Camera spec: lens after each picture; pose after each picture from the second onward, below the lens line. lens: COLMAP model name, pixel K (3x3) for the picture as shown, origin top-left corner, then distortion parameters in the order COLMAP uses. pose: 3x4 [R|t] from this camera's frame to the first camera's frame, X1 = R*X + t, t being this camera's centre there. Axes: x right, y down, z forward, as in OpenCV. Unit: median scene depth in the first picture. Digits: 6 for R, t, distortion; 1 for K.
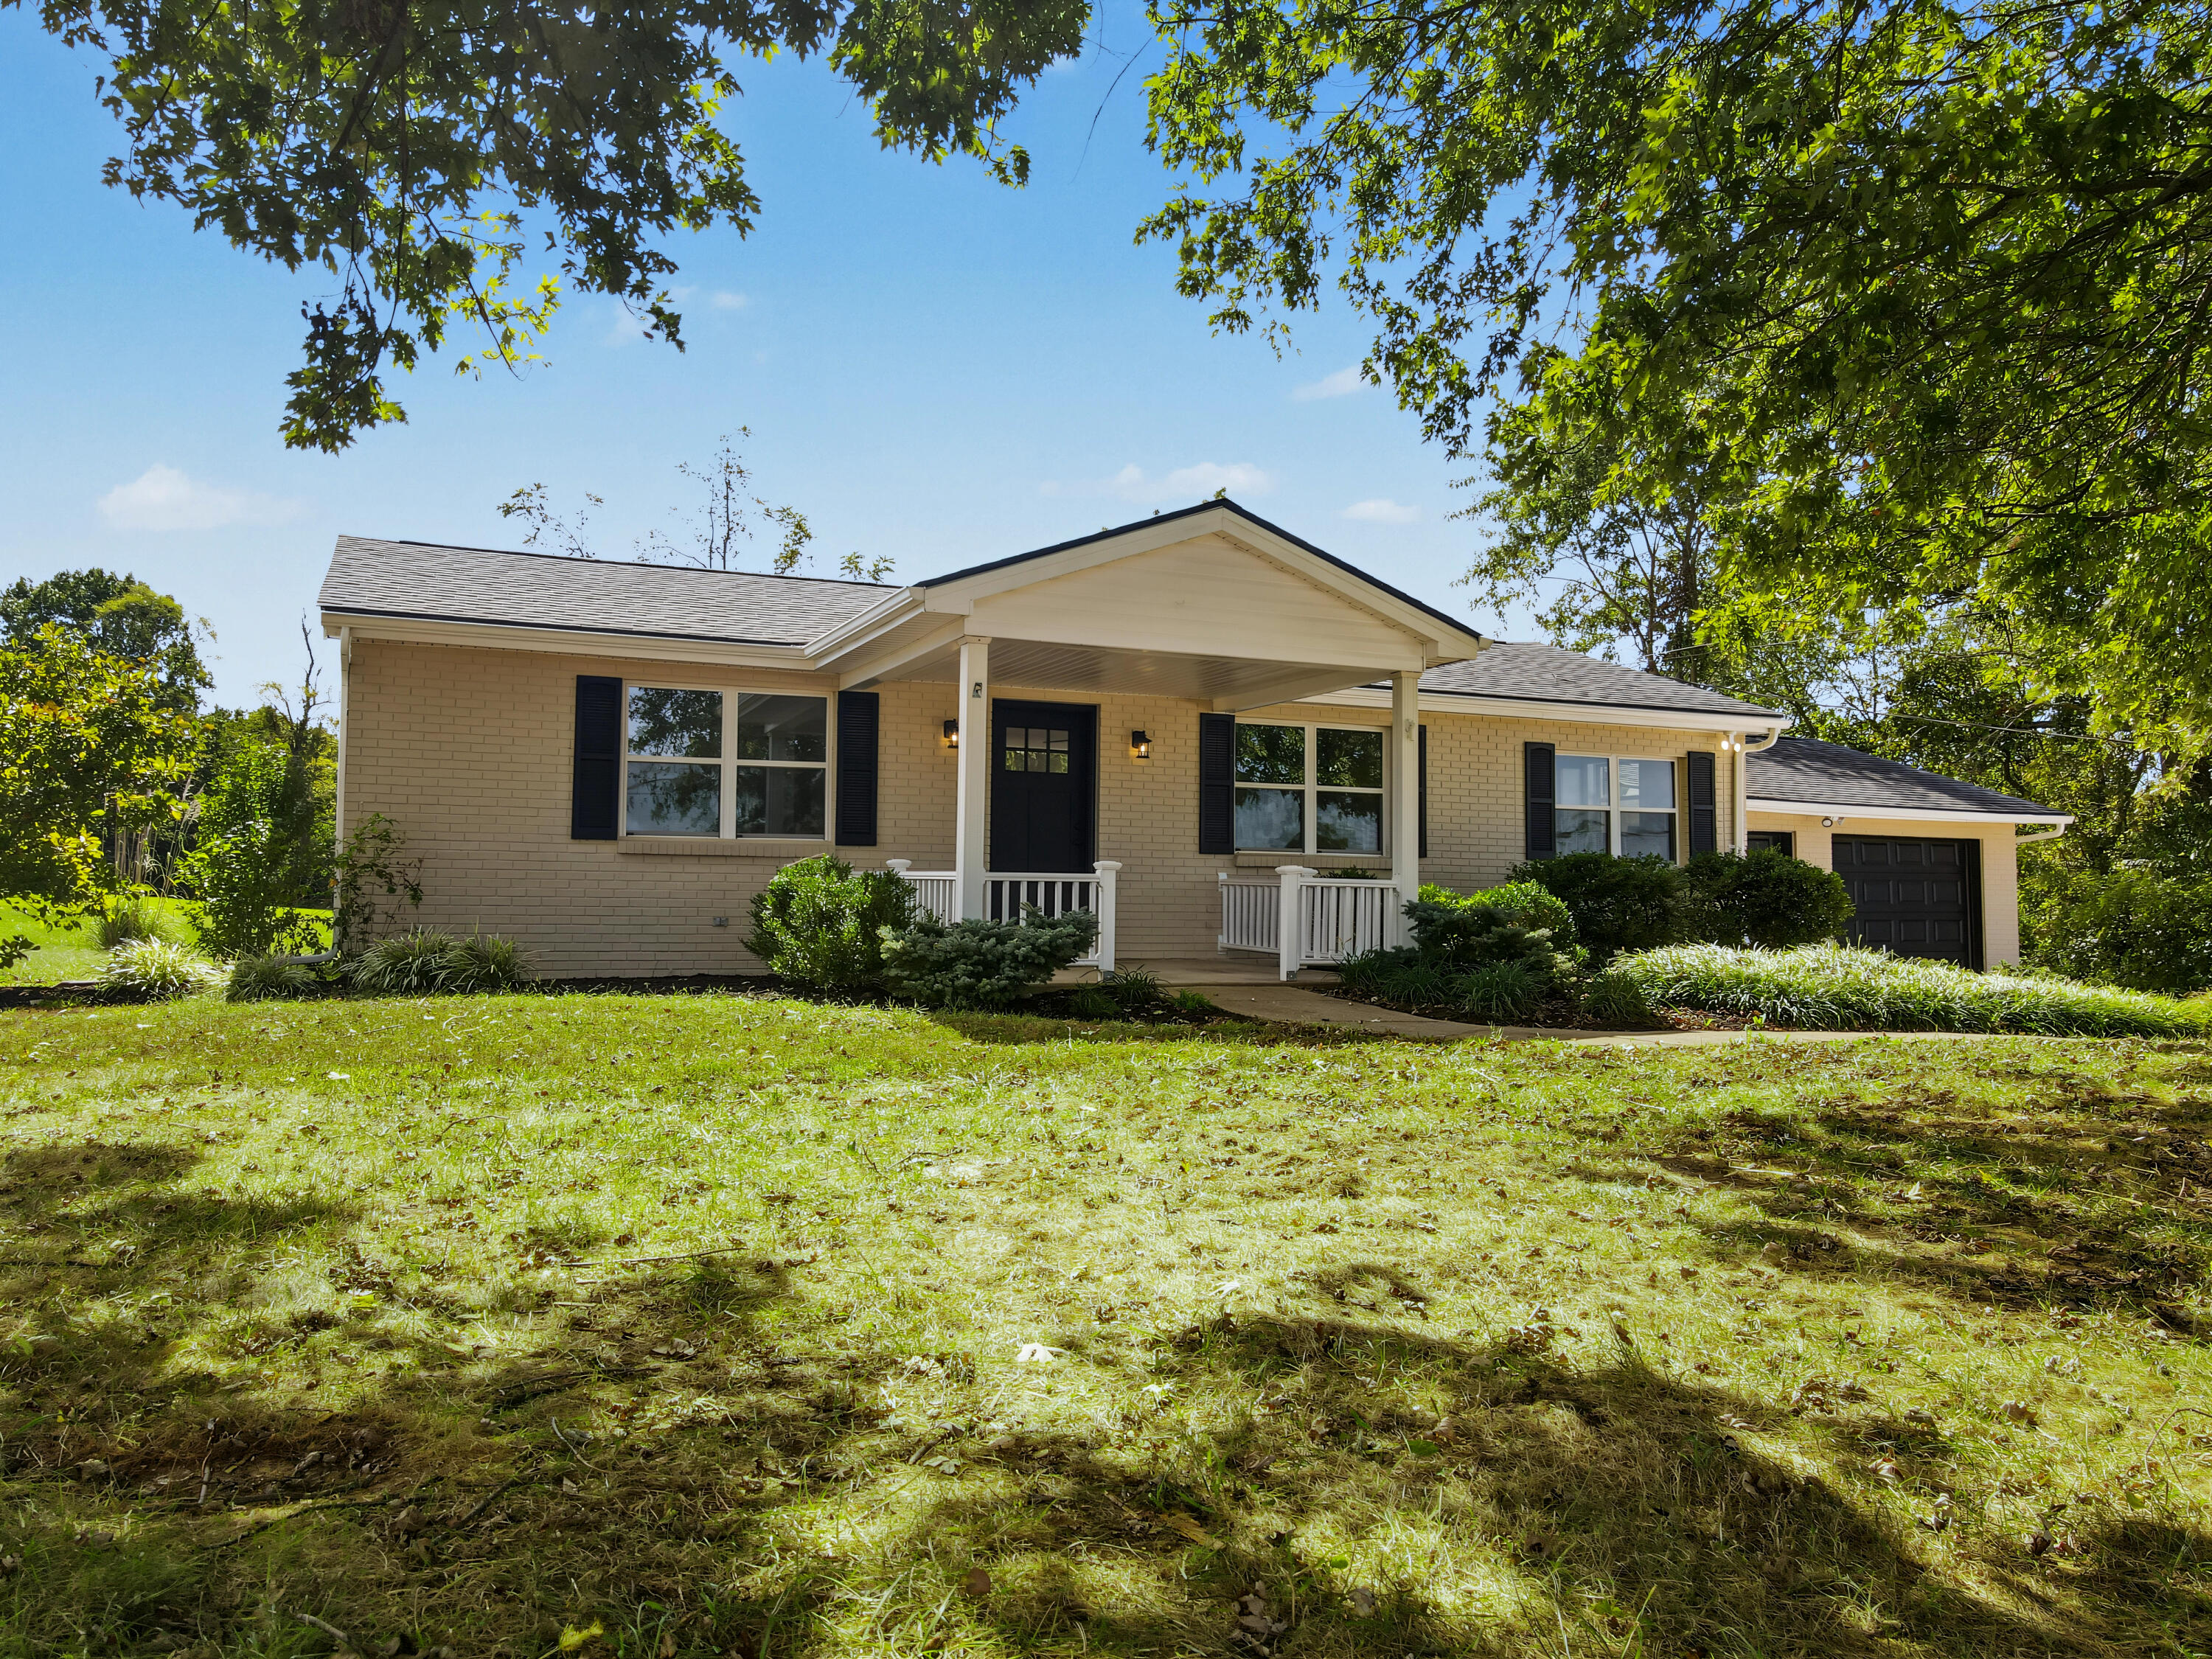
lens RADIAL K [[1549.4, 0, 1106.0], [0, 1549.4, 829.5], [0, 0, 1]] dist [0.001775, 0.001011]
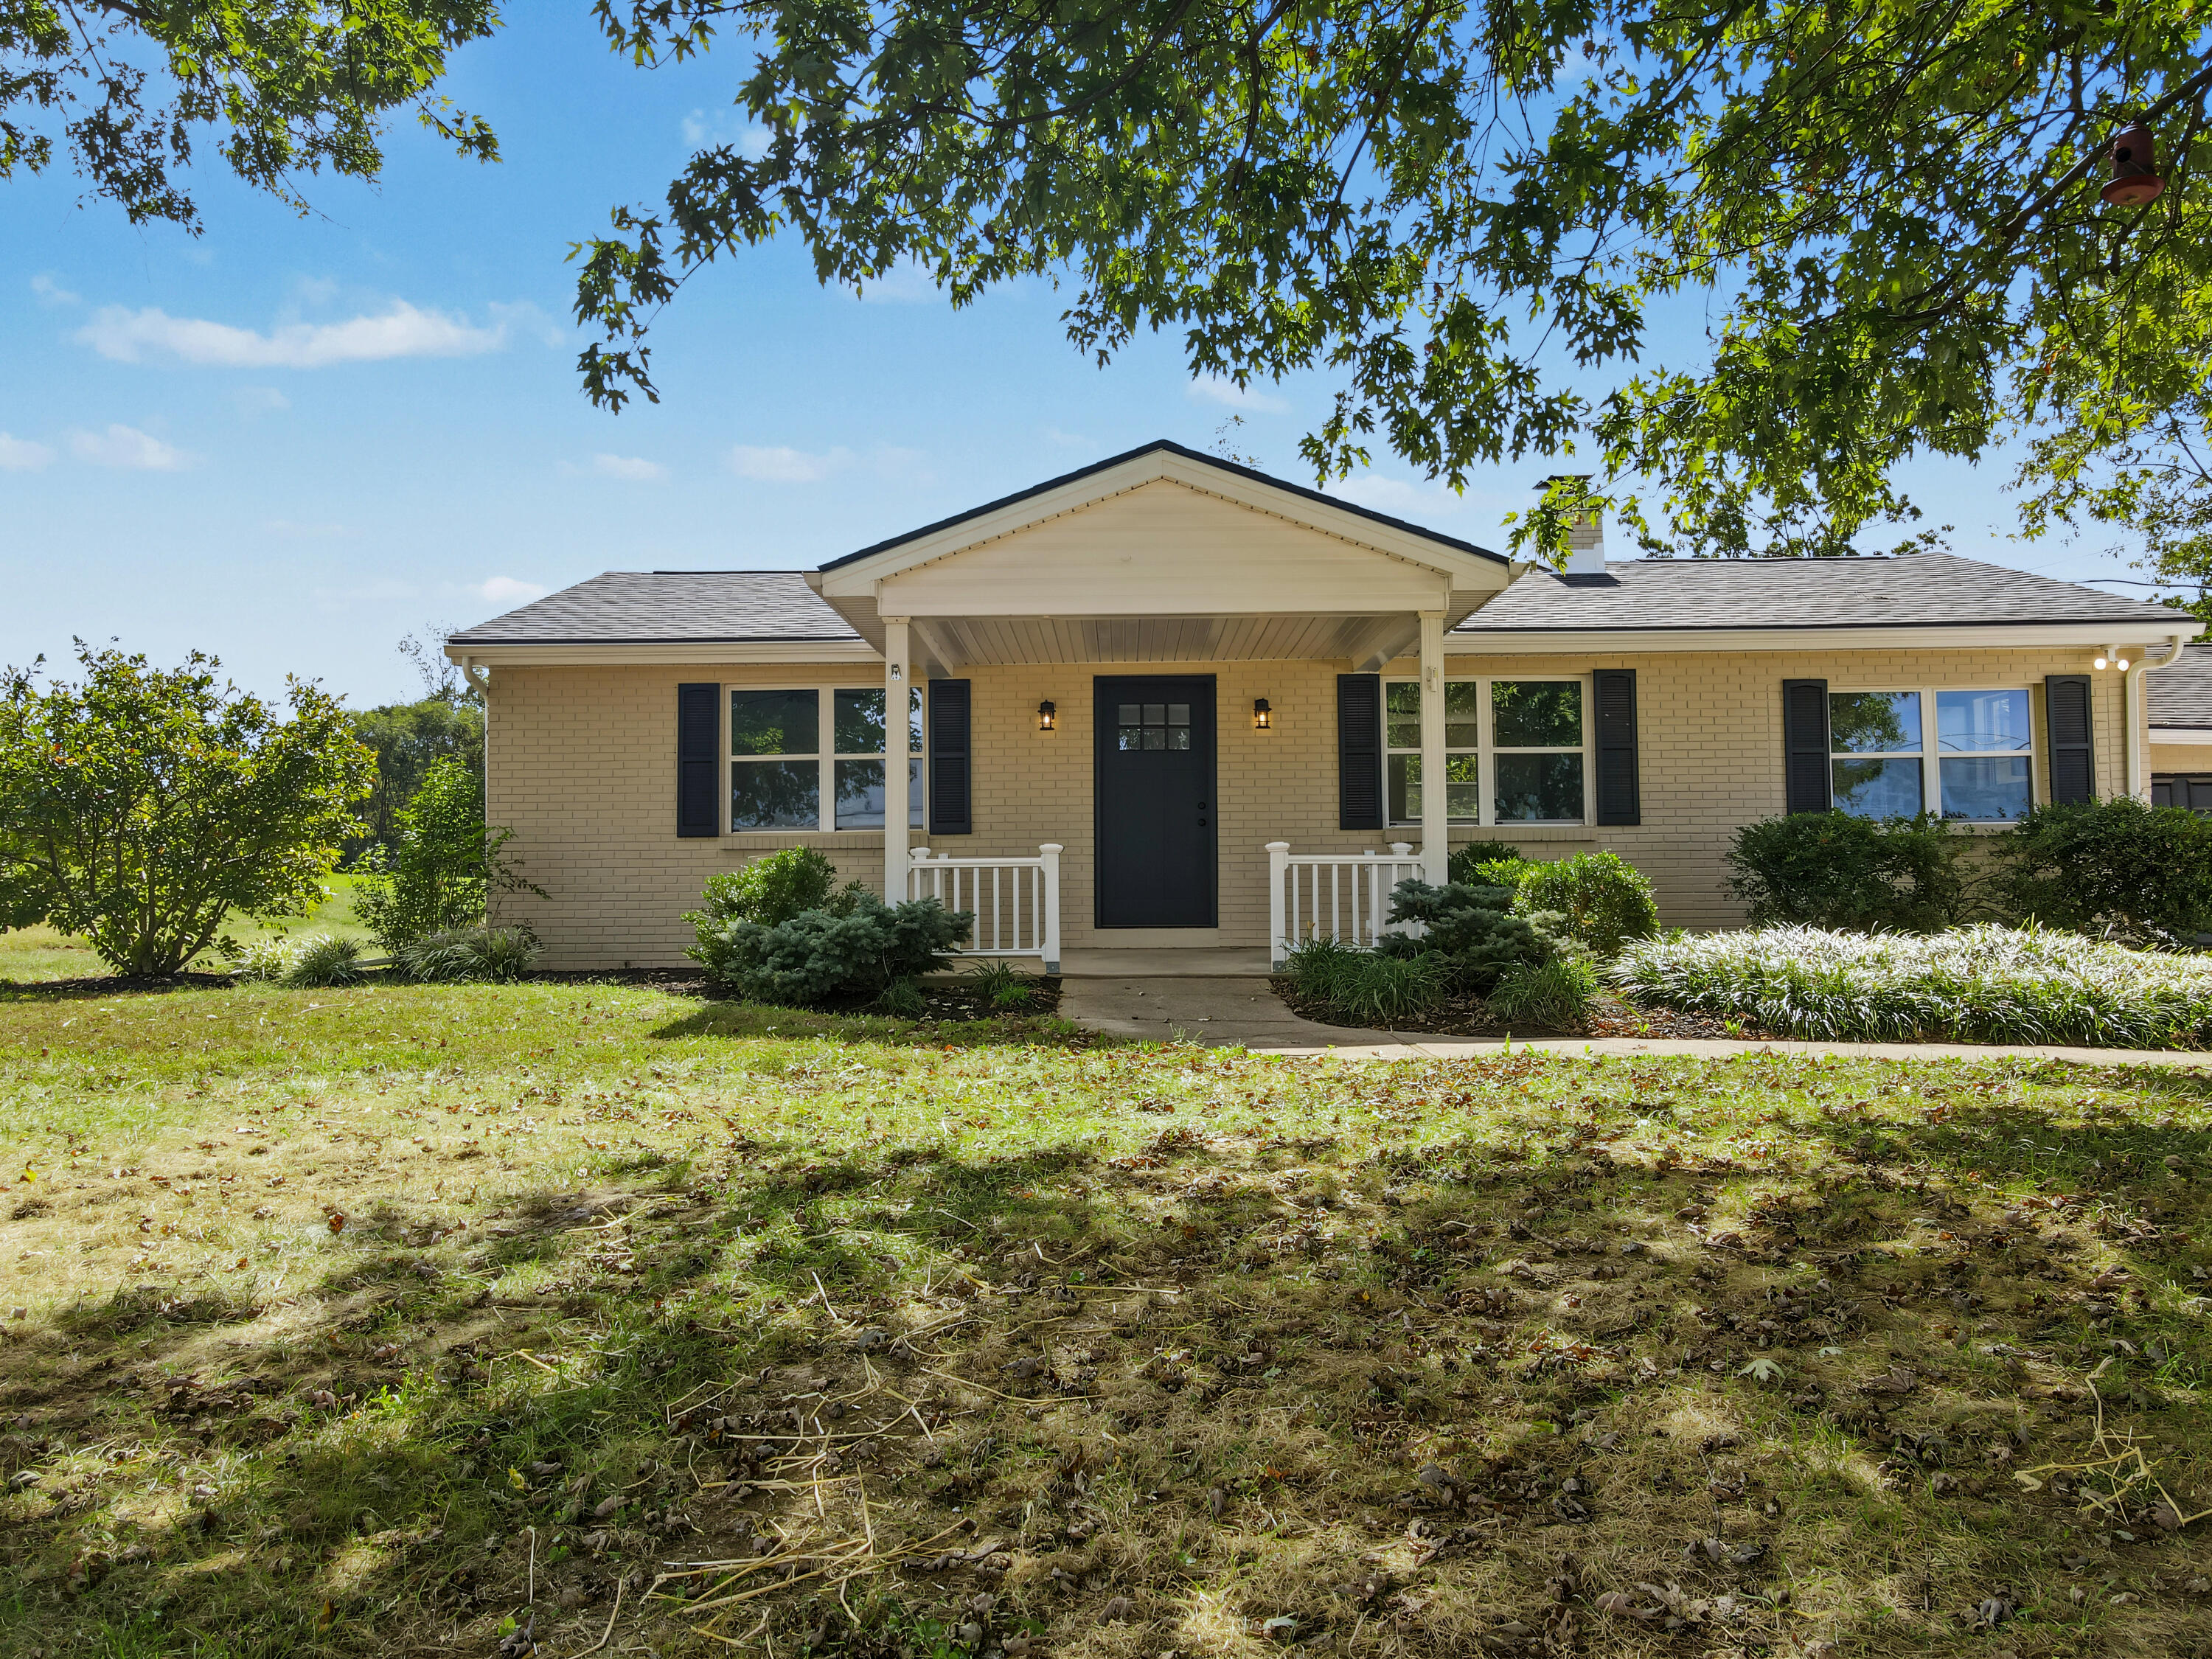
lens RADIAL K [[1575.3, 0, 1106.0], [0, 1575.3, 829.5], [0, 0, 1]] dist [-0.002660, -0.001118]
pose [[0.914881, -0.033733, -0.402313, 0.344776], [0.037984, 0.999275, 0.002590, 0.008773], [0.401934, -0.017651, 0.915499, 0.119203]]
